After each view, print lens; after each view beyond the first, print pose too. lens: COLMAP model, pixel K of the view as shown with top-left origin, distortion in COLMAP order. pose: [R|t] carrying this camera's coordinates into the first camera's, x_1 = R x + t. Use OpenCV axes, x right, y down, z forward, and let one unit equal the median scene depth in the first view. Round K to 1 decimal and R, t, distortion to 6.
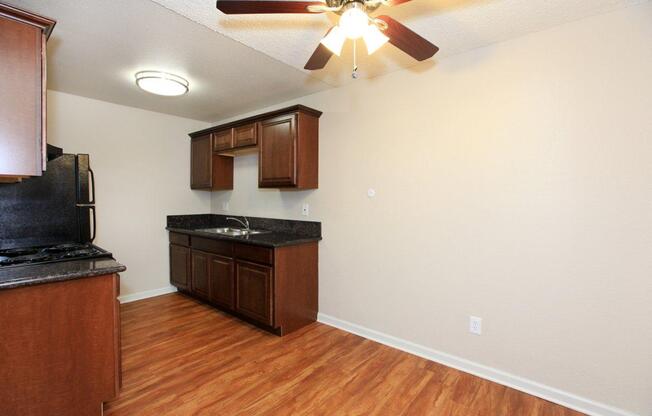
lens RADIAL K [[313.5, 0, 326.0], [0, 313.5, 206.7], [0, 0, 1]] dist [-0.019446, 0.000712]
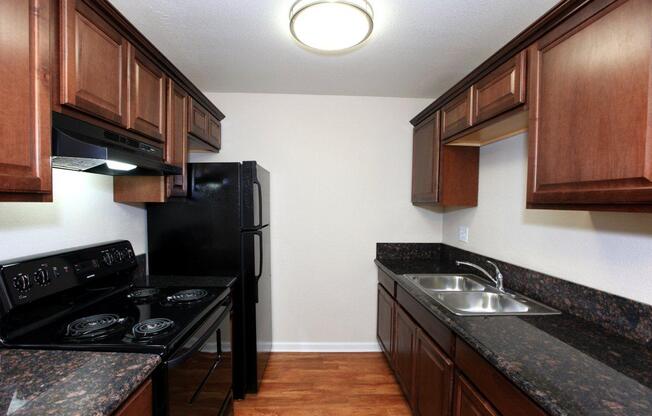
lens RADIAL K [[313.5, 0, 320.4], [0, 313.5, 213.5], [0, 0, 1]] dist [-0.019446, 0.000712]
pose [[0.676460, 0.028683, -0.735921, -0.088097], [-0.033038, 0.999417, 0.008585, -0.043117], [0.735738, 0.018506, 0.677013, 0.474799]]
